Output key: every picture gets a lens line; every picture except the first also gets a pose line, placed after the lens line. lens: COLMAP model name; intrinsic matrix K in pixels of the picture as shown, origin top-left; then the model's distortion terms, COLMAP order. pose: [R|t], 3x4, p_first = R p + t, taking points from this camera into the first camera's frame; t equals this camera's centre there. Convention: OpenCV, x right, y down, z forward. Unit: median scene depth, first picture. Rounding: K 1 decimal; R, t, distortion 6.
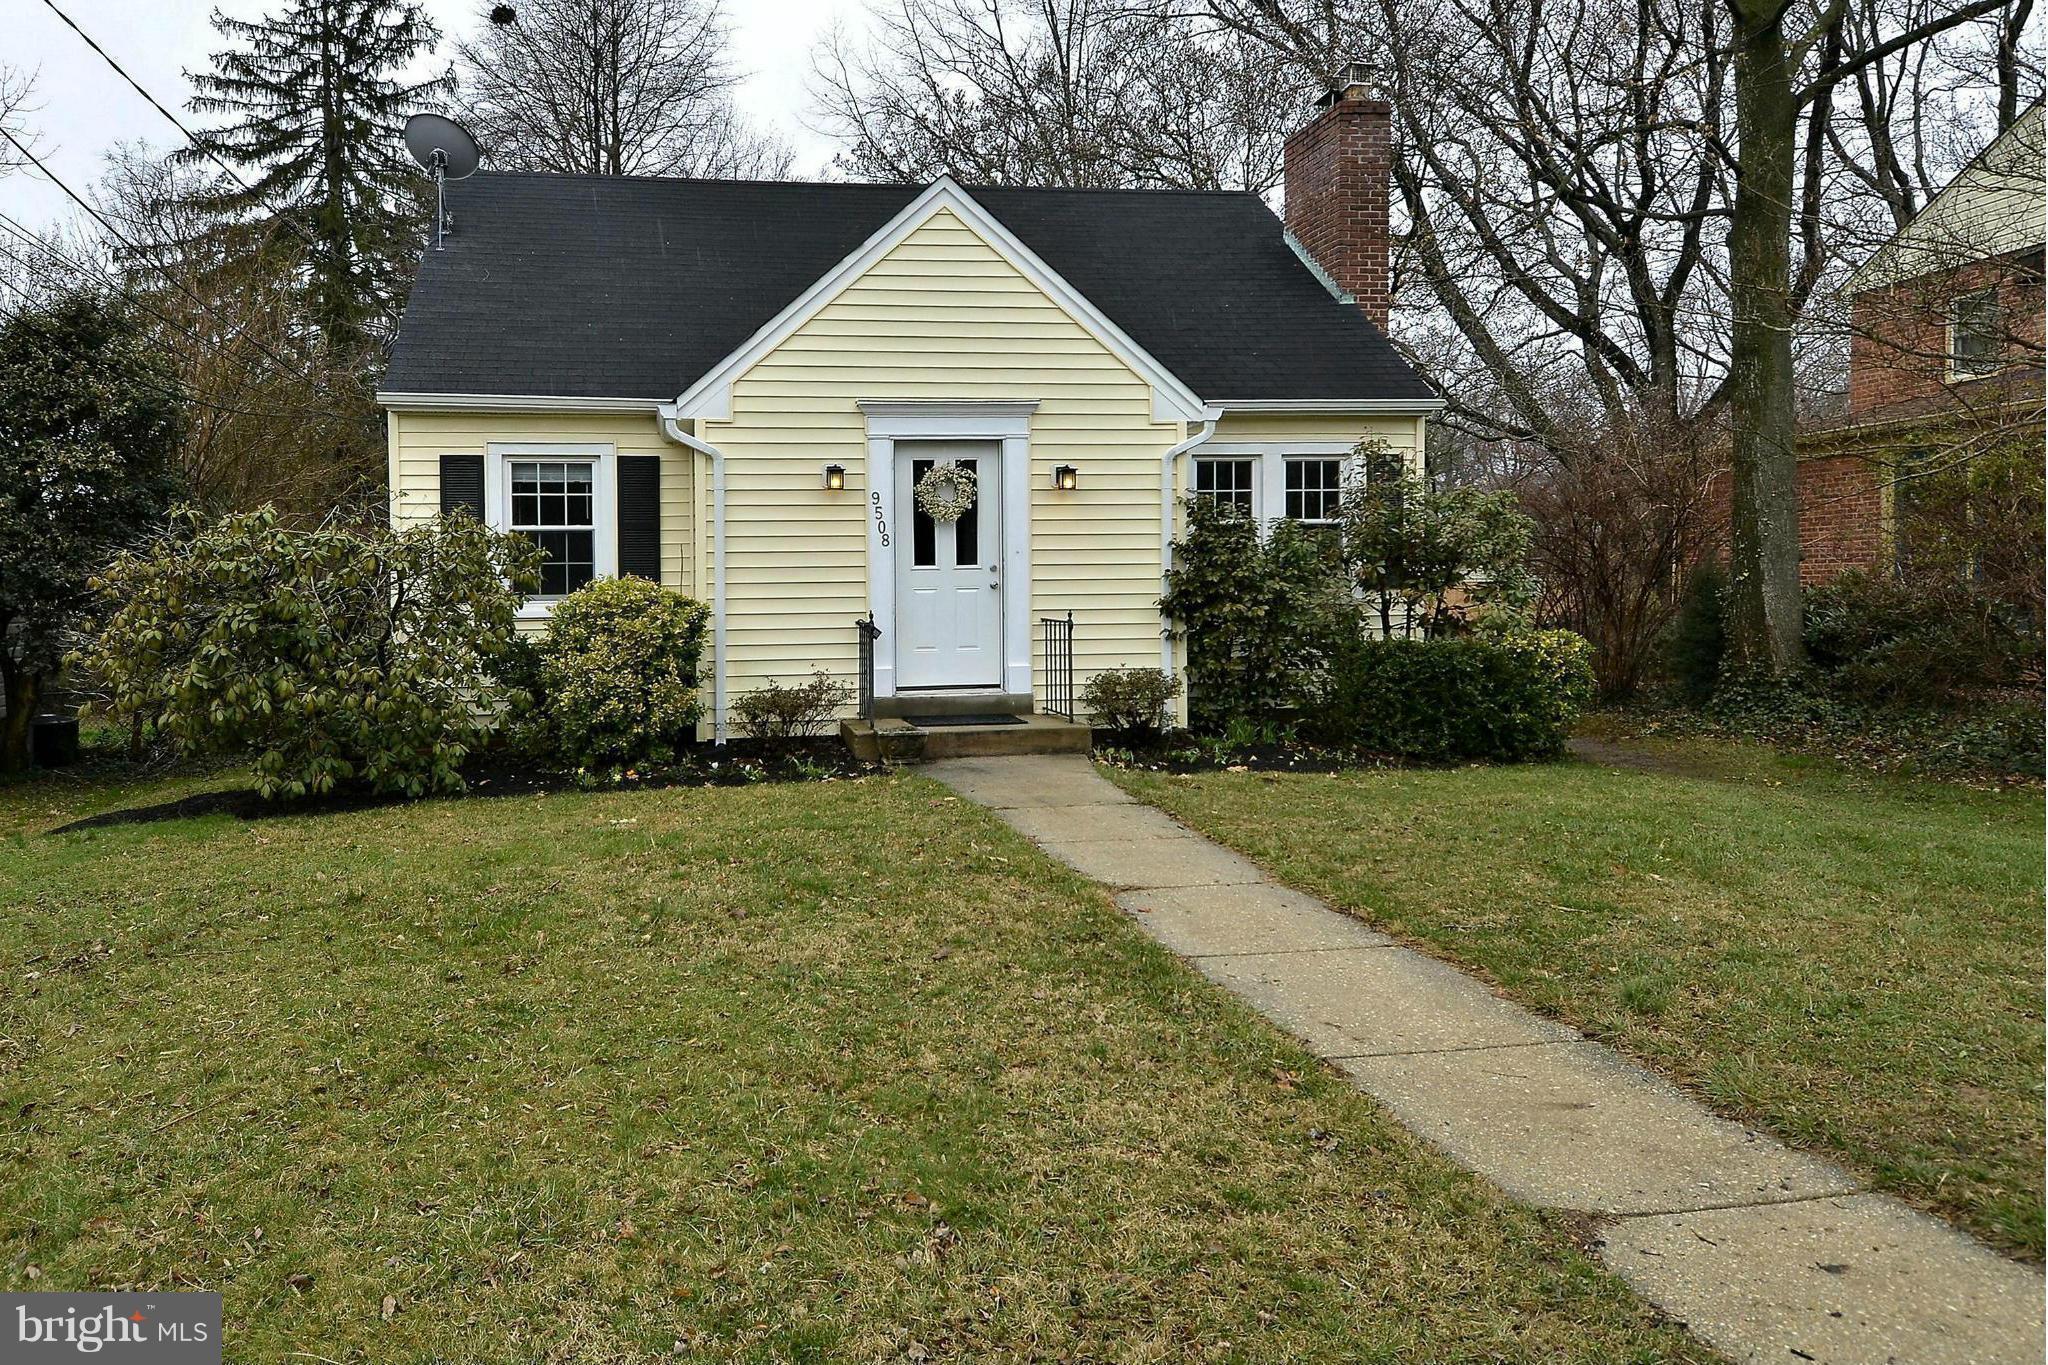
lens RADIAL K [[1062.1, 0, 1023.6], [0, 1062.1, 642.2], [0, 0, 1]] dist [0.048874, 0.000071]
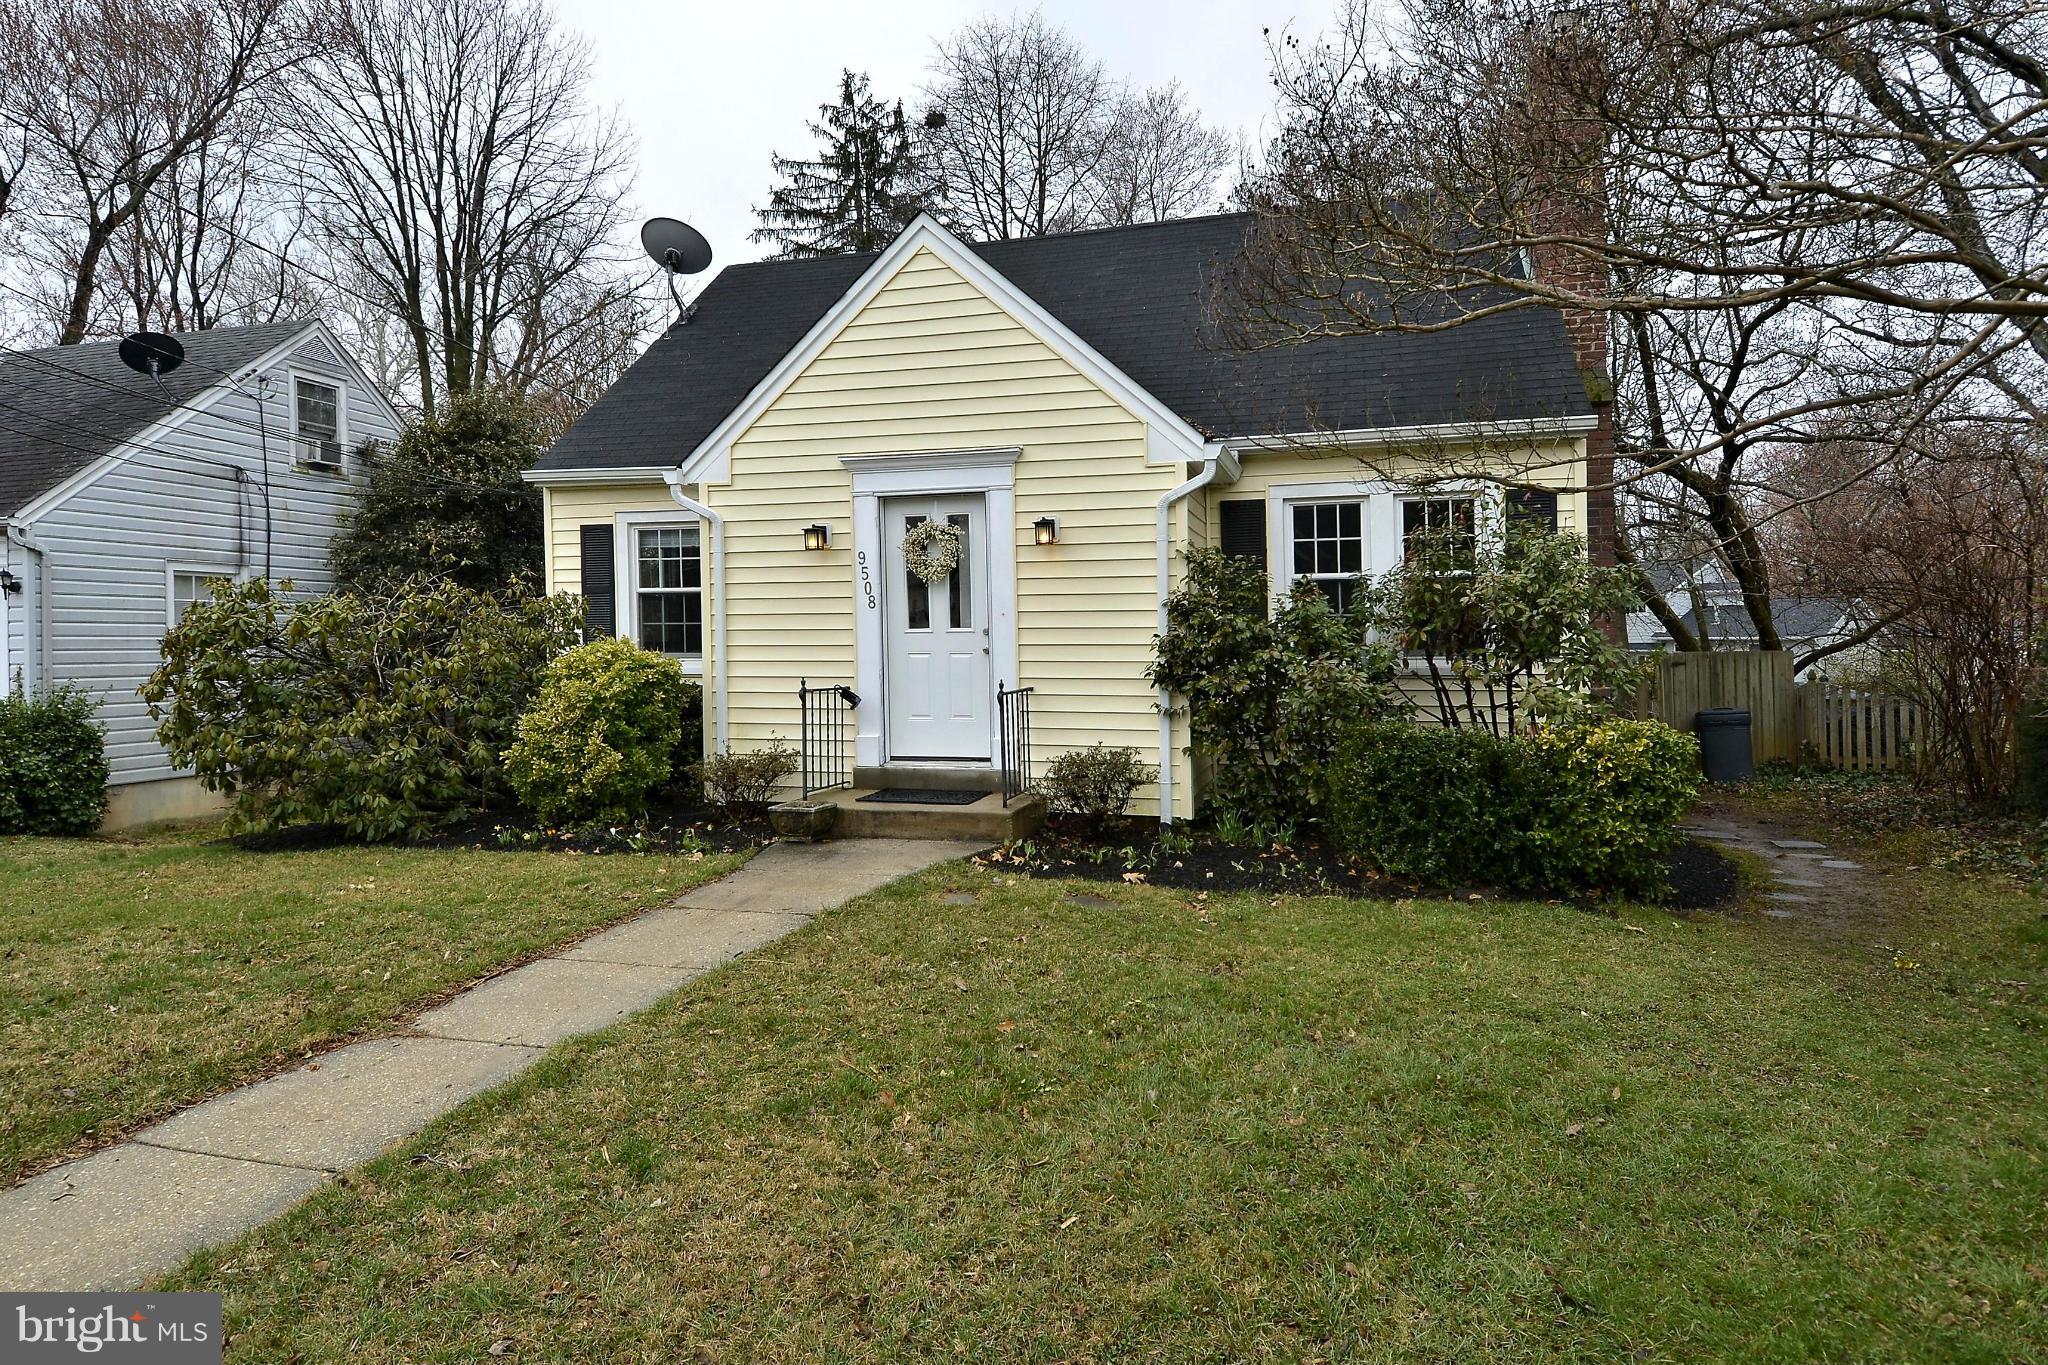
lens RADIAL K [[1081.5, 0, 1024.0], [0, 1081.5, 682.5], [0, 0, 1]] dist [0.041576, 0.000095]
pose [[0.939511, 0.021840, -0.341822, 0.333090], [-0.025962, 0.999635, -0.007488, -0.020148], [0.341534, 0.015909, 0.939735, 0.138152]]
